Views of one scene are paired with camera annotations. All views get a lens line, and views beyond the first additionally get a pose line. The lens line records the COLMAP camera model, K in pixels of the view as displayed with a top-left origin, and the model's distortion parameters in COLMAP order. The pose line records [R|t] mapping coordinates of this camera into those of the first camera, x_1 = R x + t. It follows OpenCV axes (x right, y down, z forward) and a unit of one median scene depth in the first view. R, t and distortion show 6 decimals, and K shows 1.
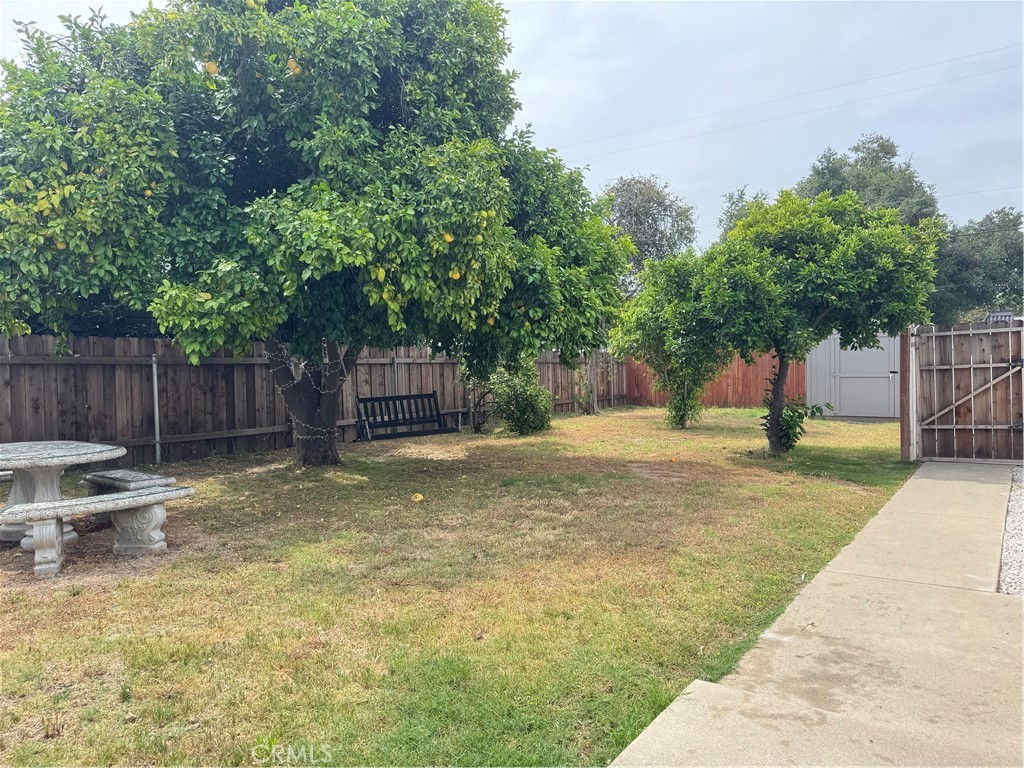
lens RADIAL K [[724.2, 0, 513.5], [0, 724.2, 357.4], [0, 0, 1]] dist [0.035900, -0.098288]
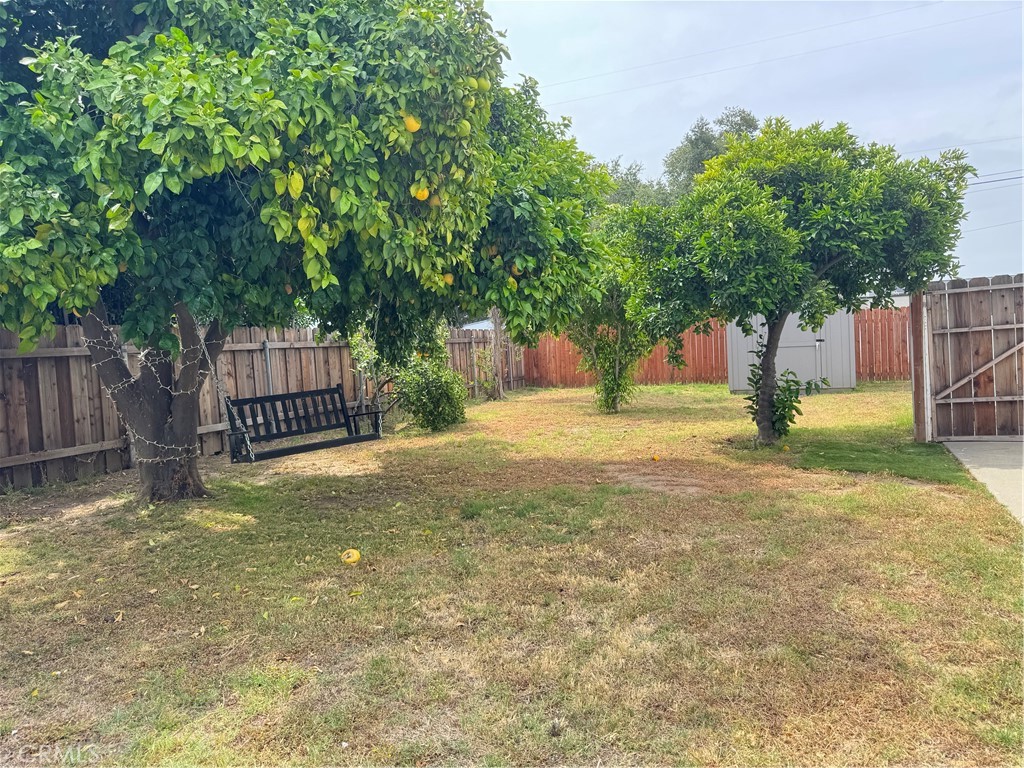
lens RADIAL K [[724.2, 0, 513.5], [0, 724.2, 357.4], [0, 0, 1]] dist [0.035900, -0.098288]
pose [[0.979695, -0.036757, 0.197096, -0.091600], [0.031671, 0.999081, 0.028895, 0.004555], [-0.197977, -0.022066, 0.979958, 0.287611]]
